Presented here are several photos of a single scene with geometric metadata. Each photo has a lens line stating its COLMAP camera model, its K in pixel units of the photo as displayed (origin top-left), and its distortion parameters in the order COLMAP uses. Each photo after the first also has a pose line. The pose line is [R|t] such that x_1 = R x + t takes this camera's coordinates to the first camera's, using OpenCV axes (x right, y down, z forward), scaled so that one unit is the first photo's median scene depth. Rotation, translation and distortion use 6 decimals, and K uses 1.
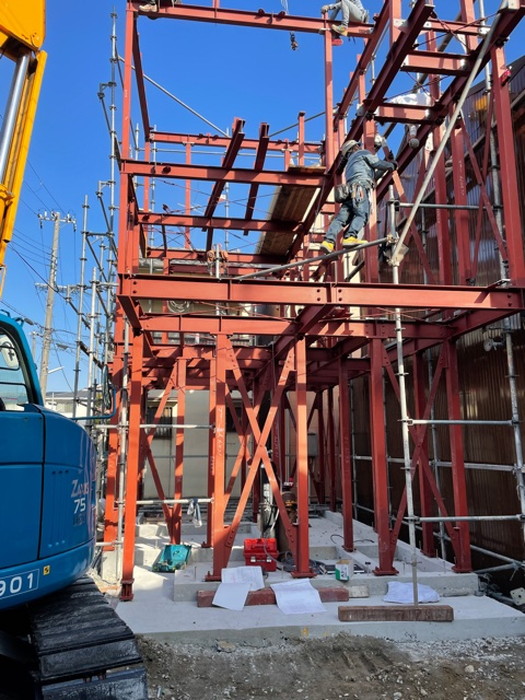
lens RADIAL K [[532.8, 0, 263.3], [0, 532.8, 356.2], [0, 0, 1]] dist [0.024831, -0.020728]
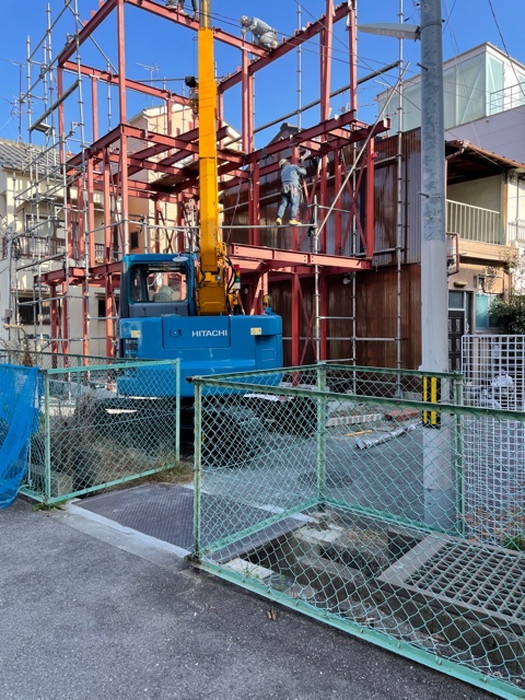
lens RADIAL K [[532.8, 0, 262.8], [0, 532.8, 351.0], [0, 0, 1]] dist [0.024831, -0.020728]
pose [[0.845907, -0.028137, 0.532588, -1.024847], [-0.083835, 0.979178, 0.184885, -0.118013], [-0.526700, -0.201045, 0.825934, -0.641495]]
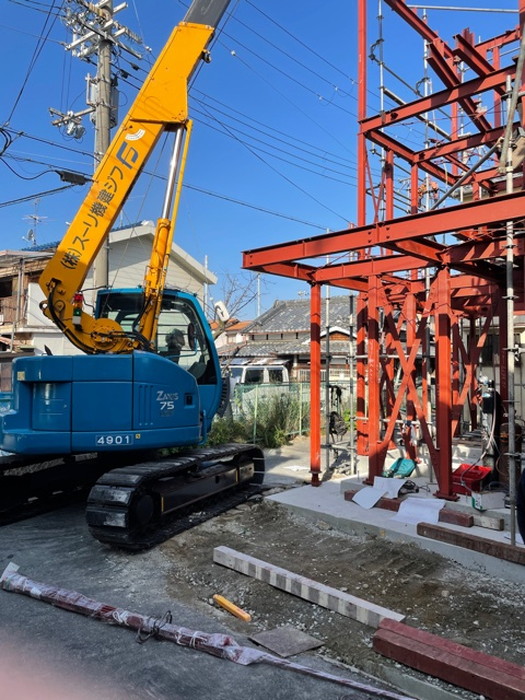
lens RADIAL K [[532.8, 0, 261.4], [0, 532.8, 345.4], [0, 0, 1]] dist [0.024831, -0.020728]
pose [[0.617248, -0.023030, -0.786432, 0.704907], [0.117621, 0.991039, 0.063296, 0.007627], [0.777927, -0.131570, 0.614426, 0.118500]]
